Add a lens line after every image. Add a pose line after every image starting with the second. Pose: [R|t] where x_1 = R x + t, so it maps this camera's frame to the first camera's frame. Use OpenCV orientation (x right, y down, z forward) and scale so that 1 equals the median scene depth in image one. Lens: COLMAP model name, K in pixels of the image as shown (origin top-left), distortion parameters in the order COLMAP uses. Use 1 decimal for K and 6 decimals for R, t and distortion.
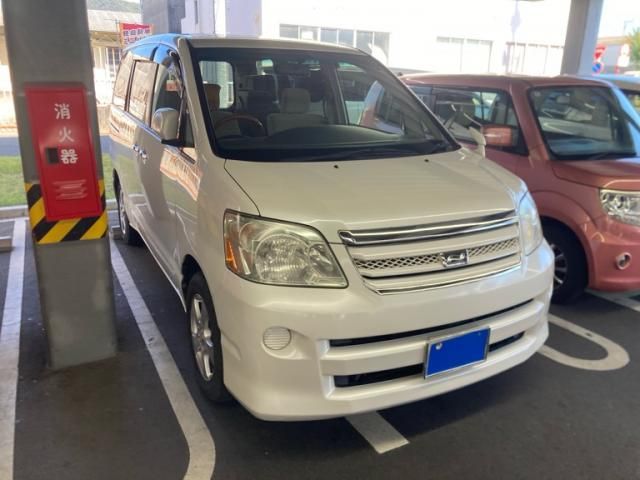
lens RADIAL K [[531.2, 0, 323.2], [0, 531.2, 240.3], [0, 0, 1]] dist [0.025800, -0.002753]
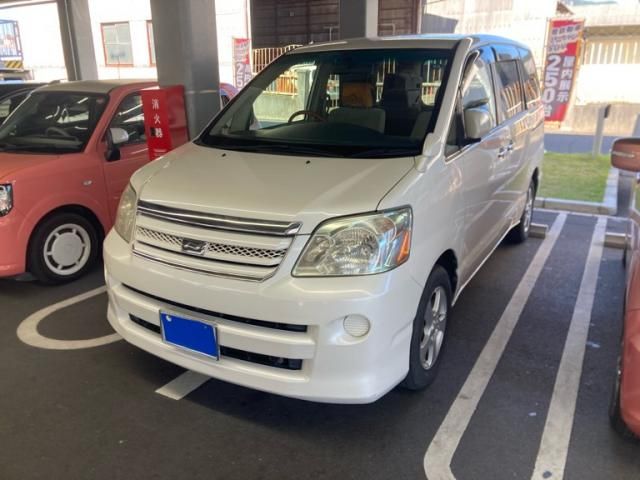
lens RADIAL K [[531.2, 0, 321.9], [0, 531.2, 238.9], [0, 0, 1]] dist [0.025800, -0.002753]
pose [[0.530192, 0.222754, -0.818094, 1.153752], [-0.225435, 0.967177, 0.117246, -0.150538], [0.817359, 0.122264, 0.563006, 0.562304]]
